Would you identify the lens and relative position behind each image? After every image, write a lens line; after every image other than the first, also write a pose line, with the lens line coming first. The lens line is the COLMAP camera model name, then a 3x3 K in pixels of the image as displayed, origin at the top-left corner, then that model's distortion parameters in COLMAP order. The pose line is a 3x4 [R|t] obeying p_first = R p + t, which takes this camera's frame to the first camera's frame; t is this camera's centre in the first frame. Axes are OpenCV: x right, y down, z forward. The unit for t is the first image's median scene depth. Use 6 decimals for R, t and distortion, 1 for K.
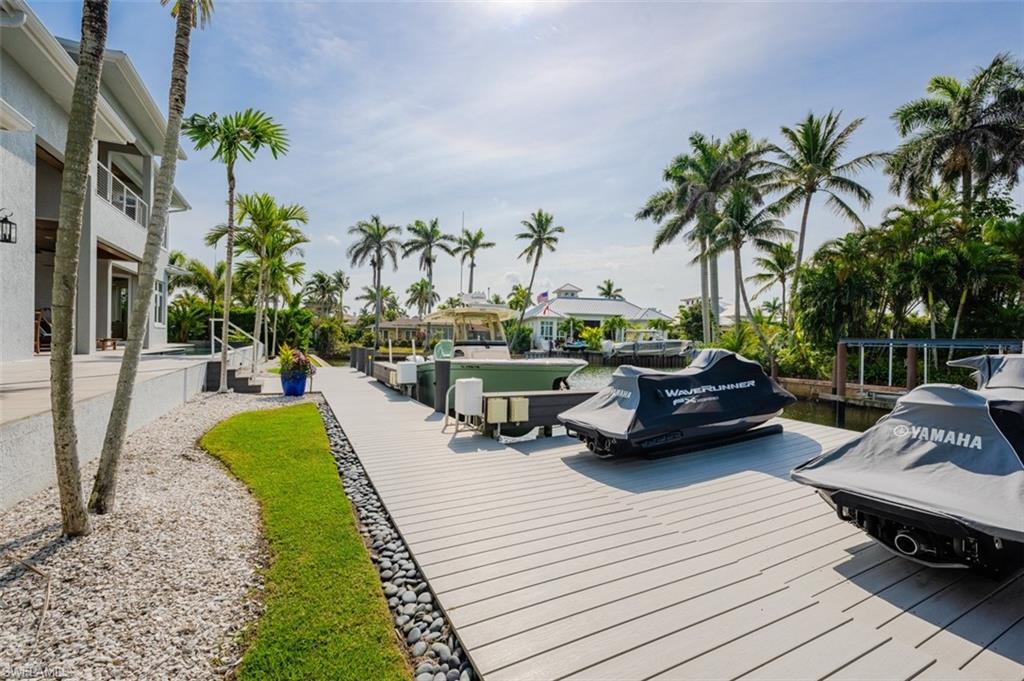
lens RADIAL K [[431.1, 0, 517.0], [0, 431.1, 341.7], [0, 0, 1]] dist [0.011795, 0.000015]
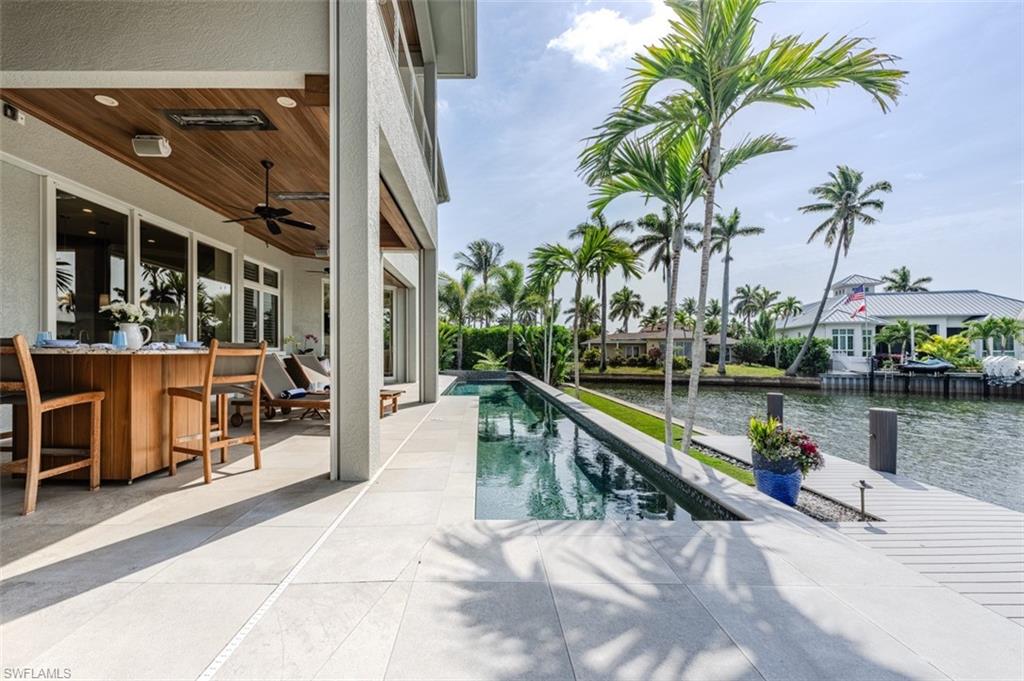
lens RADIAL K [[426.6, 0, 485.0], [0, 426.6, 356.9], [0, 0, 1]] dist [0.004061, 0.000183]
pose [[0.886429, -0.009396, -0.462768, -0.137644], [0.011336, 0.999935, 0.001411, -0.010762], [0.462725, -0.006497, 0.886478, 0.136948]]
